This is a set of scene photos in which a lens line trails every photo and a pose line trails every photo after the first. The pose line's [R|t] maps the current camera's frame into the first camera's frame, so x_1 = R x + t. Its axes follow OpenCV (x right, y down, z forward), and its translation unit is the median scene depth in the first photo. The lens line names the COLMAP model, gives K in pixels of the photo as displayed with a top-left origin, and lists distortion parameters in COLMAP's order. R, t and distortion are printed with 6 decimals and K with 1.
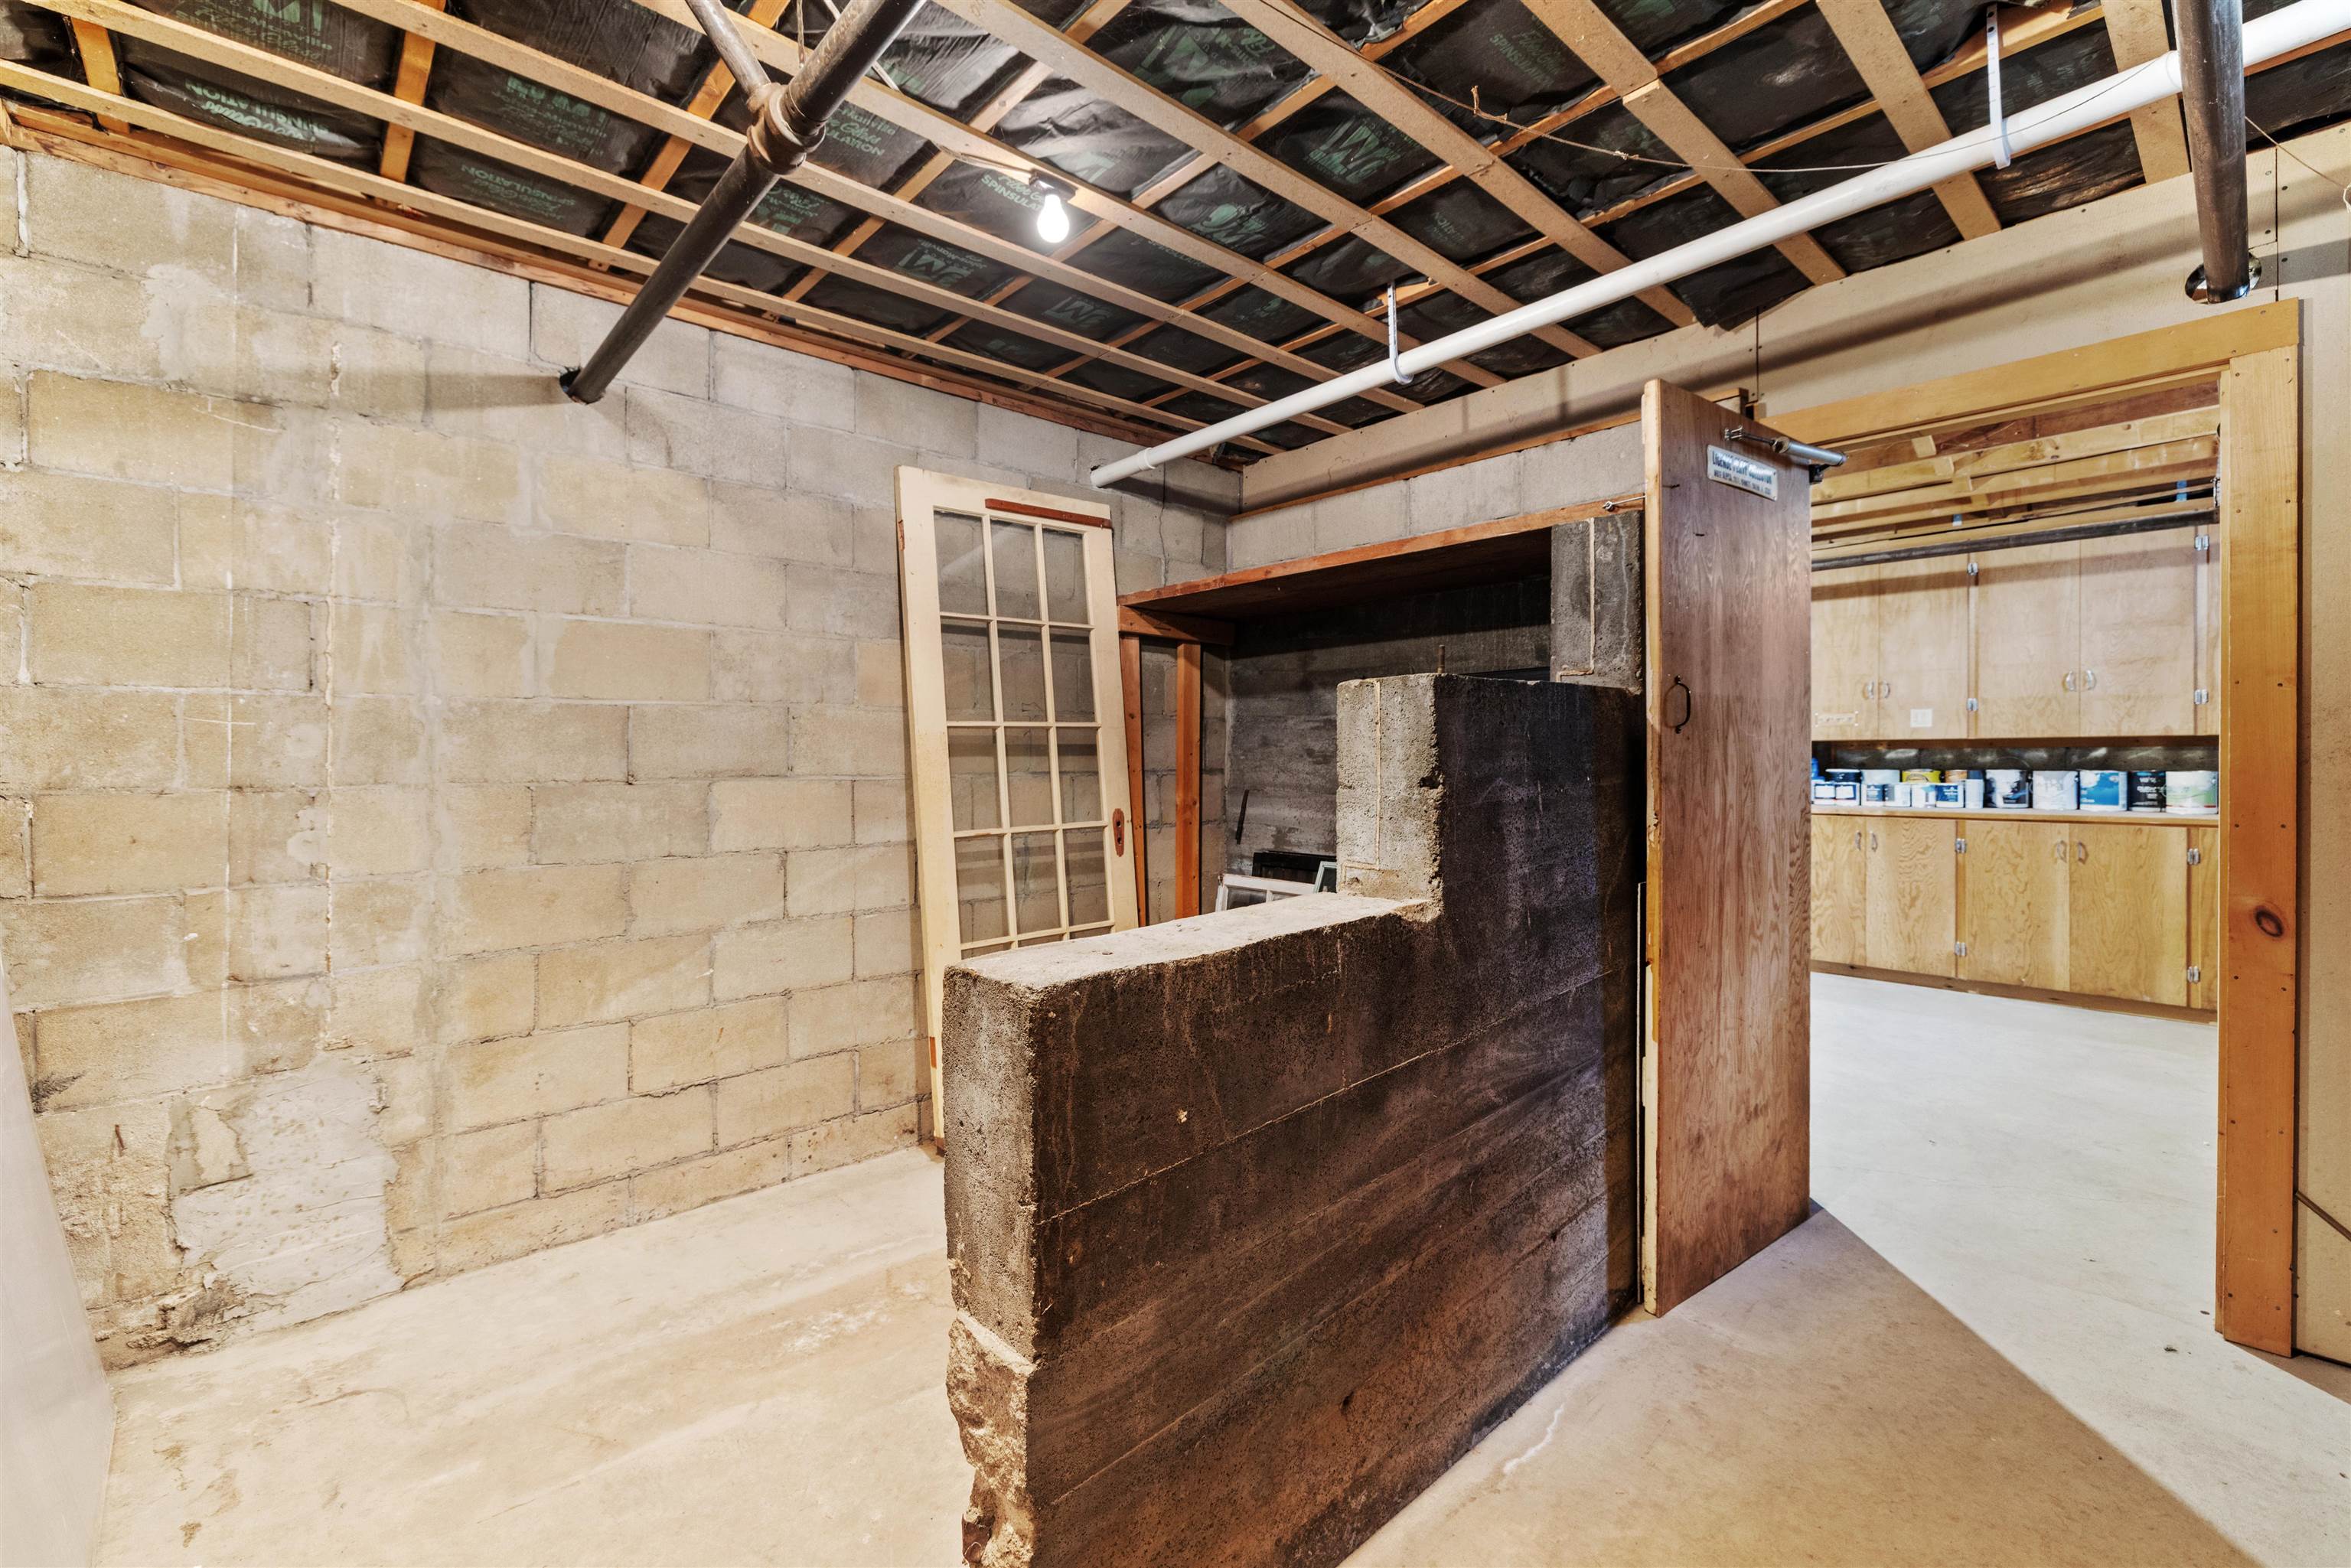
lens RADIAL K [[985.1, 0, 1162.1], [0, 985.1, 768.0], [0, 0, 1]] dist [-0.004423, -0.000086]
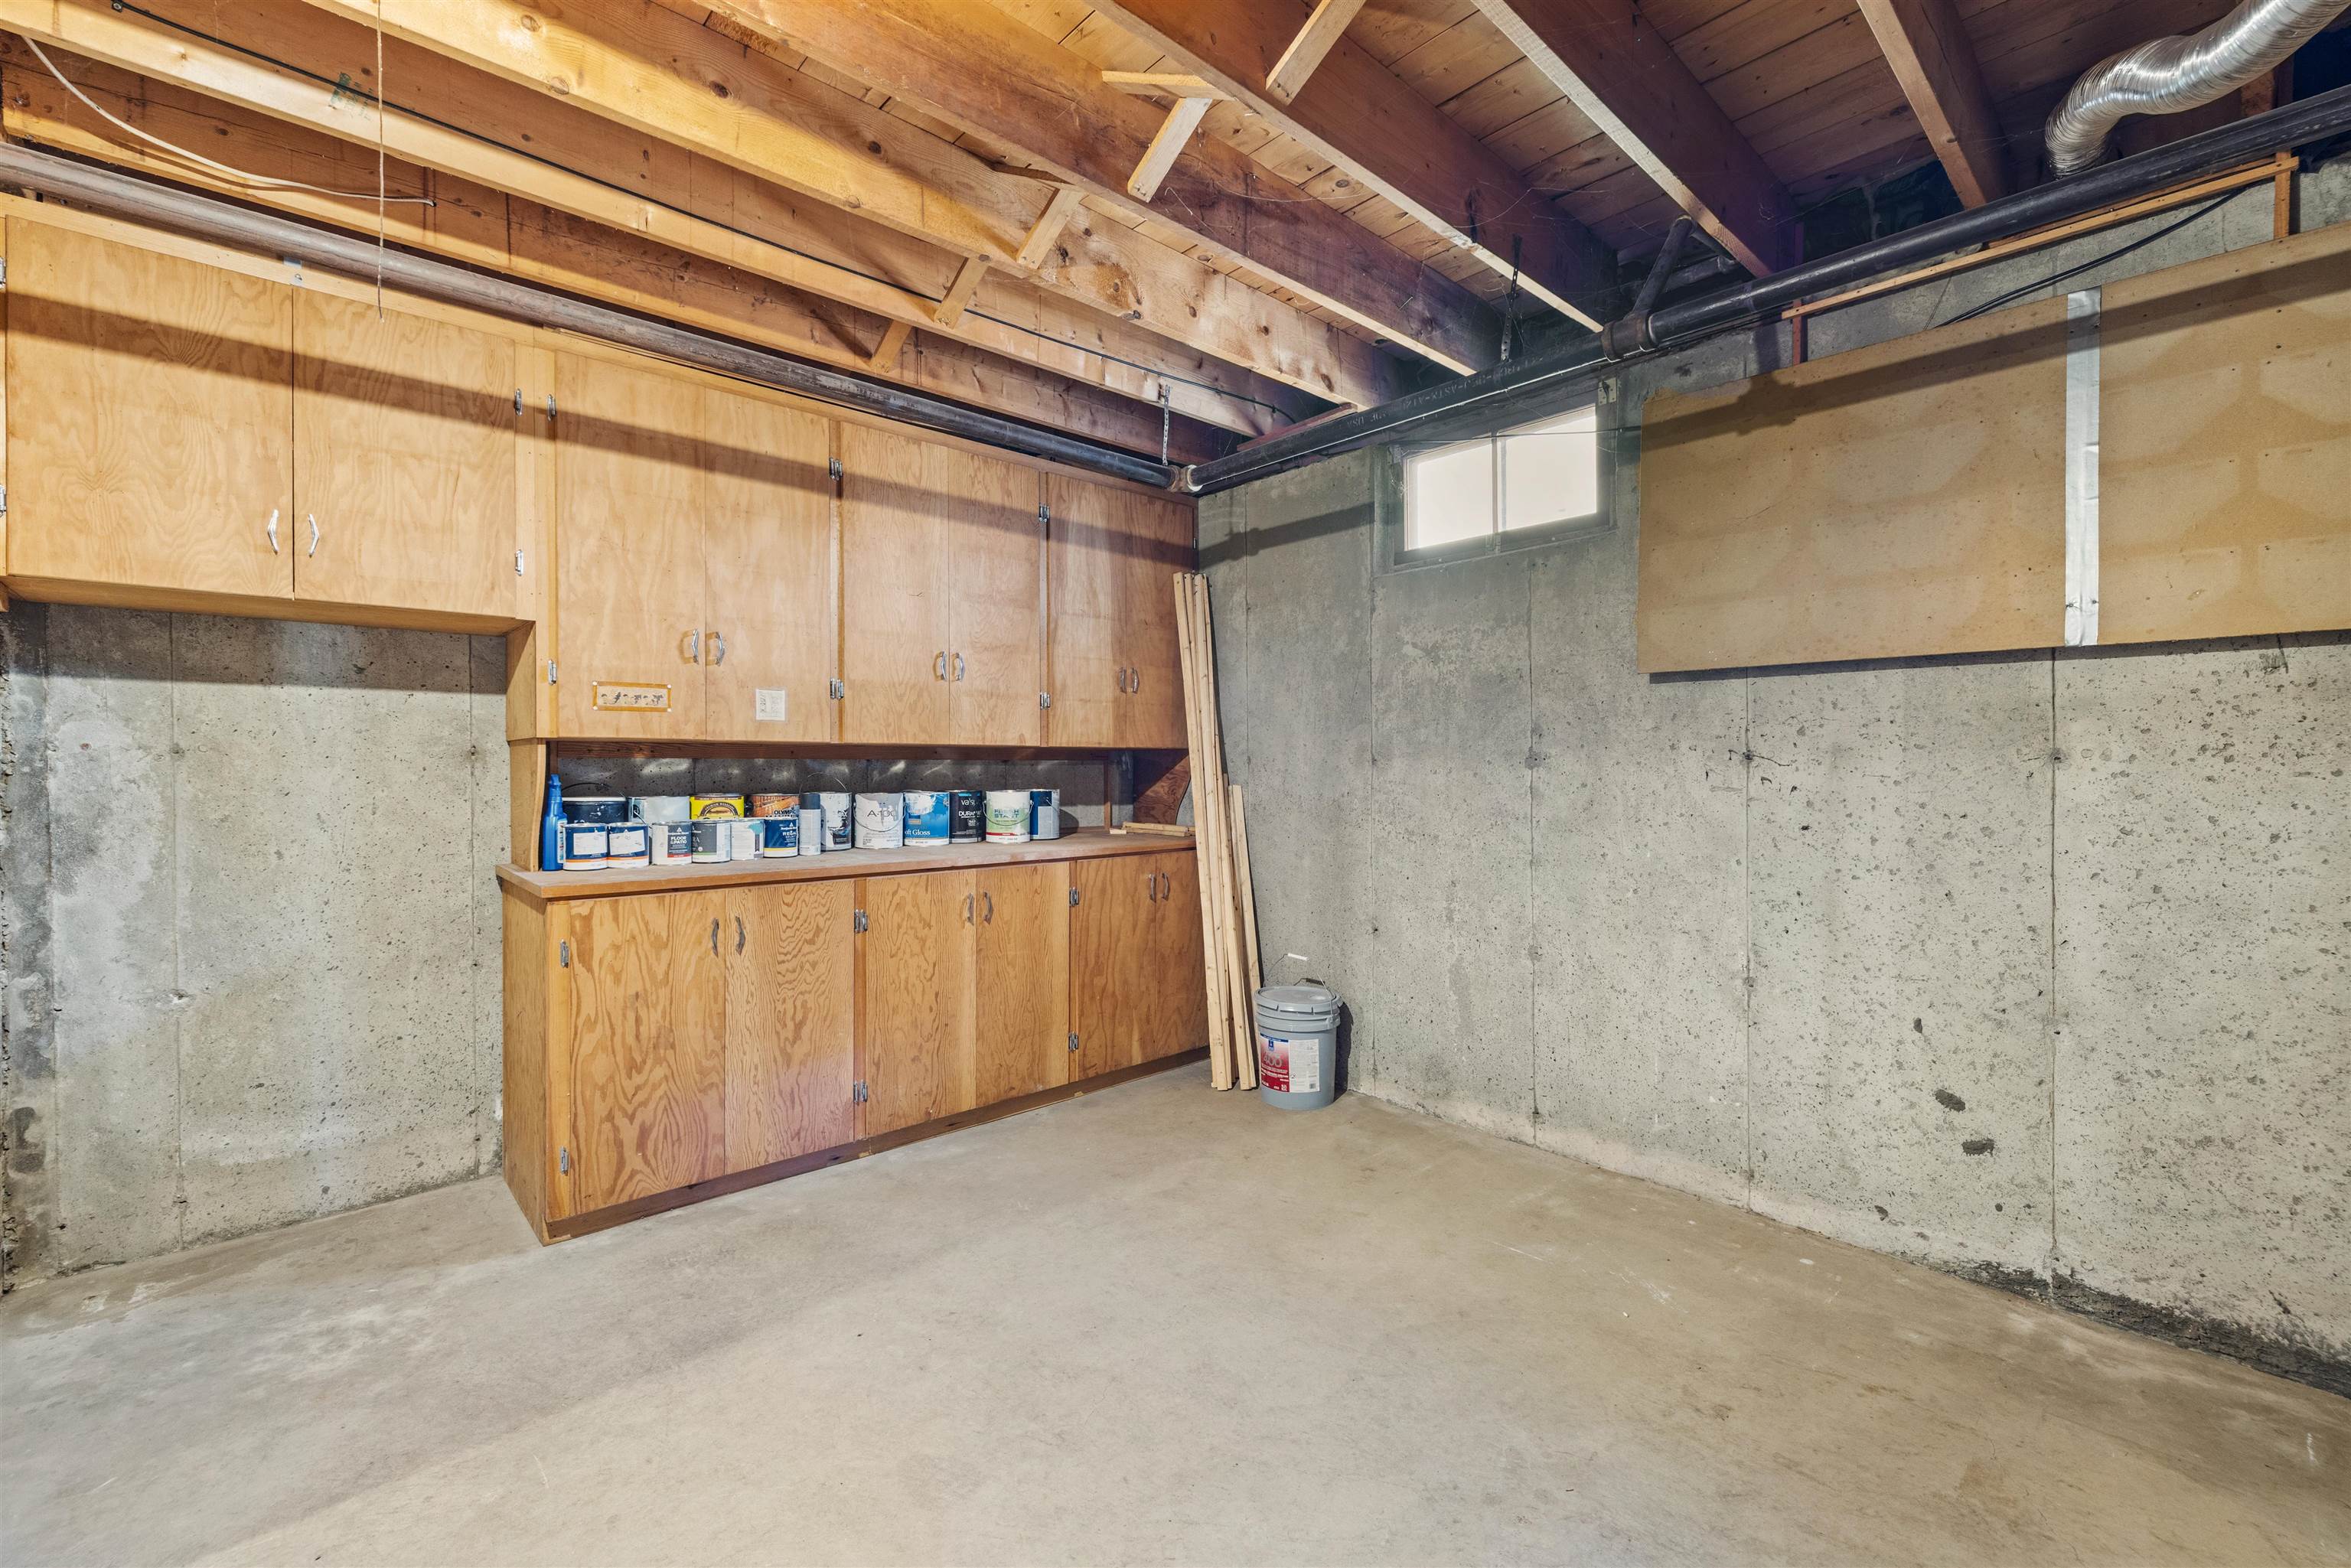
lens RADIAL K [[985.1, 0, 1153.3], [0, 985.1, 774.6], [0, 0, 1]] dist [-0.004423, -0.000086]
pose [[0.002898, -0.001876, 0.999994, 0.209686], [0.009258, 0.999955, 0.001849, -0.009737], [-0.999953, 0.009252, 0.002916, 0.818073]]
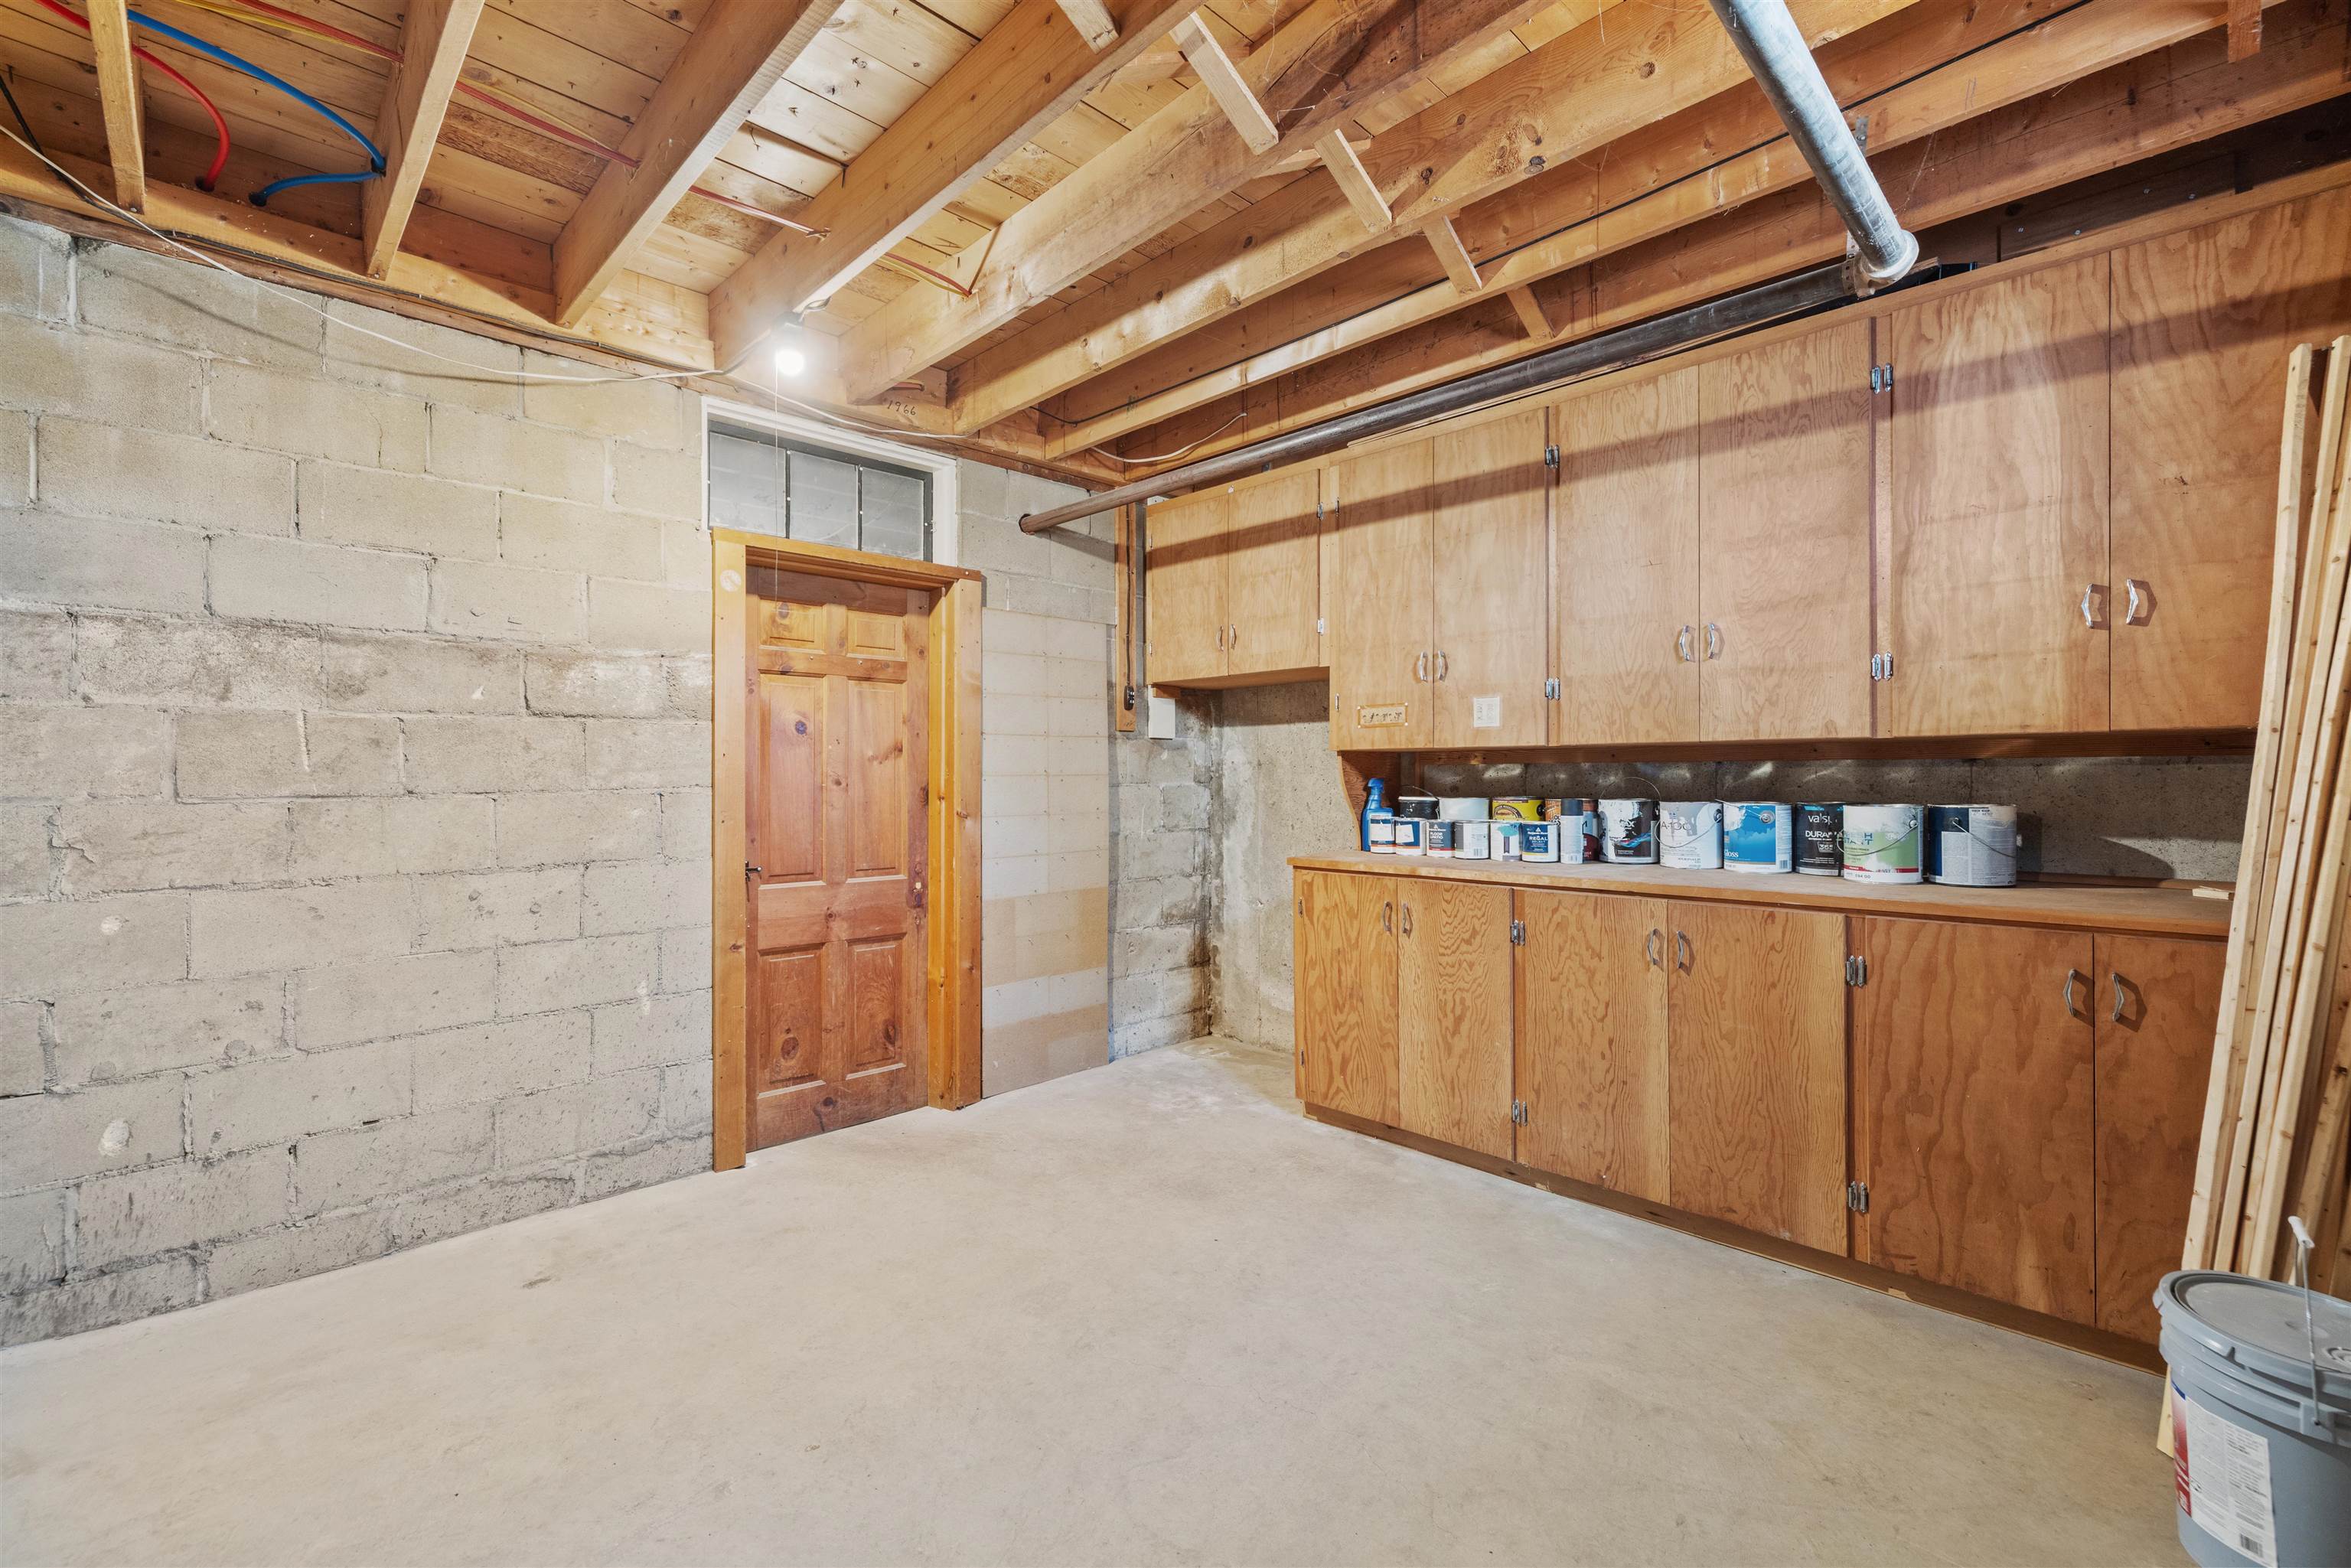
lens RADIAL K [[985.1, 0, 1168.6], [0, 985.1, 774.8], [0, 0, 1]] dist [-0.004423, -0.000086]
pose [[0.999139, 0.002502, 0.041416, 0.585421], [-0.002059, 0.999940, -0.010741, -0.006165], [-0.041441, 0.010646, 0.999084, 0.433289]]
